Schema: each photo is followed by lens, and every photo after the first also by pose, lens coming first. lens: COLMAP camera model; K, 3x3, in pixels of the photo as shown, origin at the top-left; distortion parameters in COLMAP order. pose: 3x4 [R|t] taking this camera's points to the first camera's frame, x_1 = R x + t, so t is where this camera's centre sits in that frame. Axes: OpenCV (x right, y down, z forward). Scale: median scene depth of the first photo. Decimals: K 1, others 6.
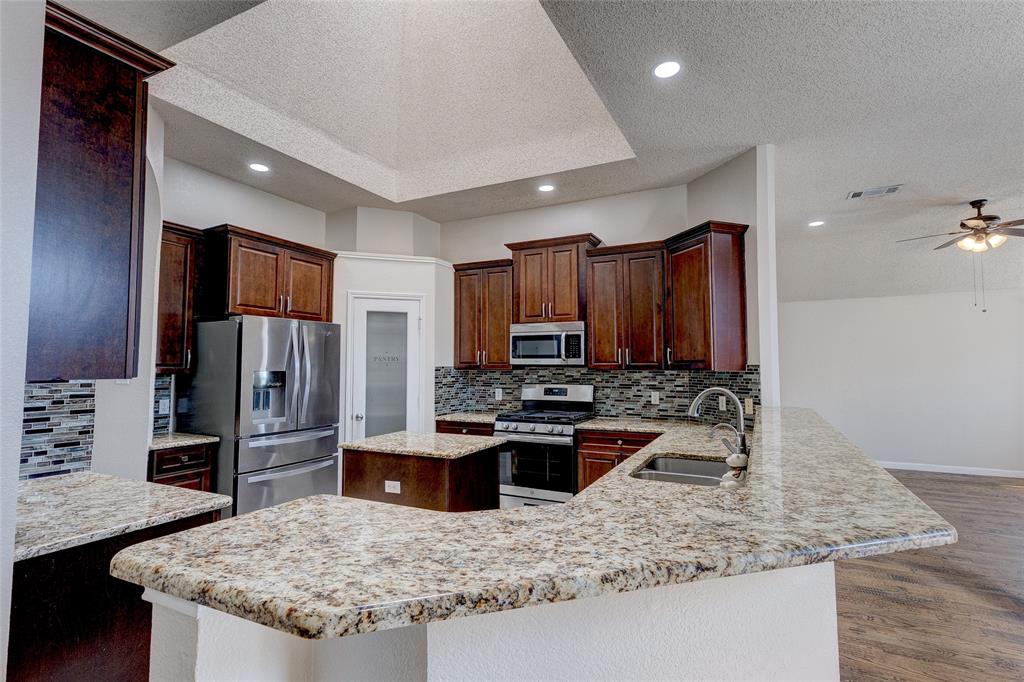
lens RADIAL K [[475.8, 0, 515.8], [0, 475.8, 341.7], [0, 0, 1]] dist [0.024327, -0.007491]
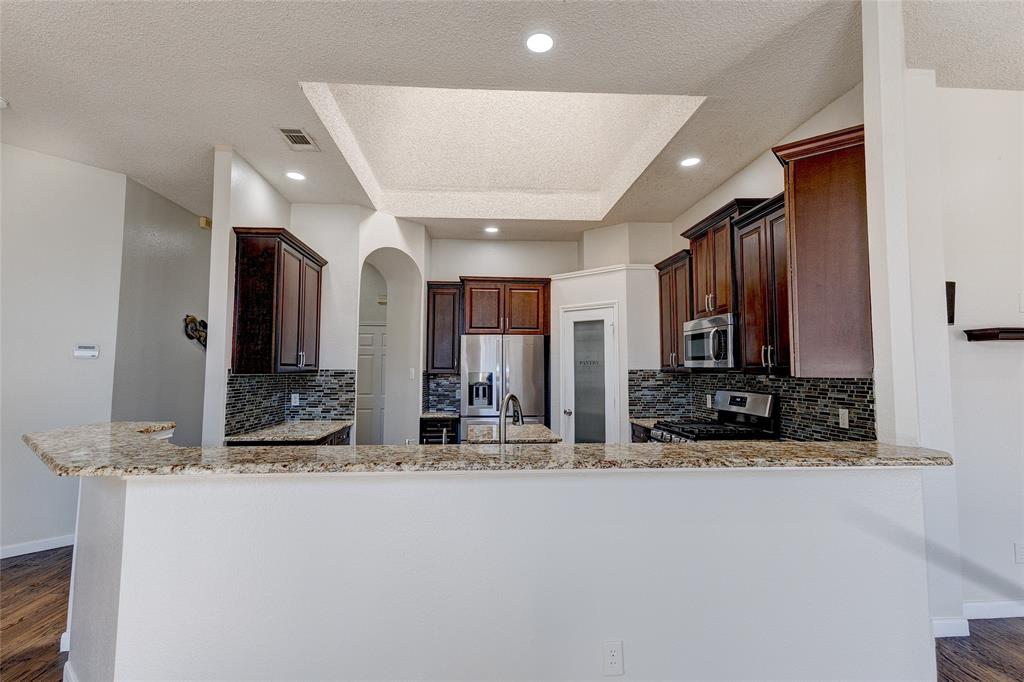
lens RADIAL K [[475.8, 0, 513.9], [0, 475.8, 338.8], [0, 0, 1]] dist [0.024327, -0.007491]
pose [[0.529870, -0.053028, -0.846420, 0.589309], [0.043091, 0.998438, -0.035576, 0.012321], [0.846984, -0.017622, 0.531327, 0.255453]]
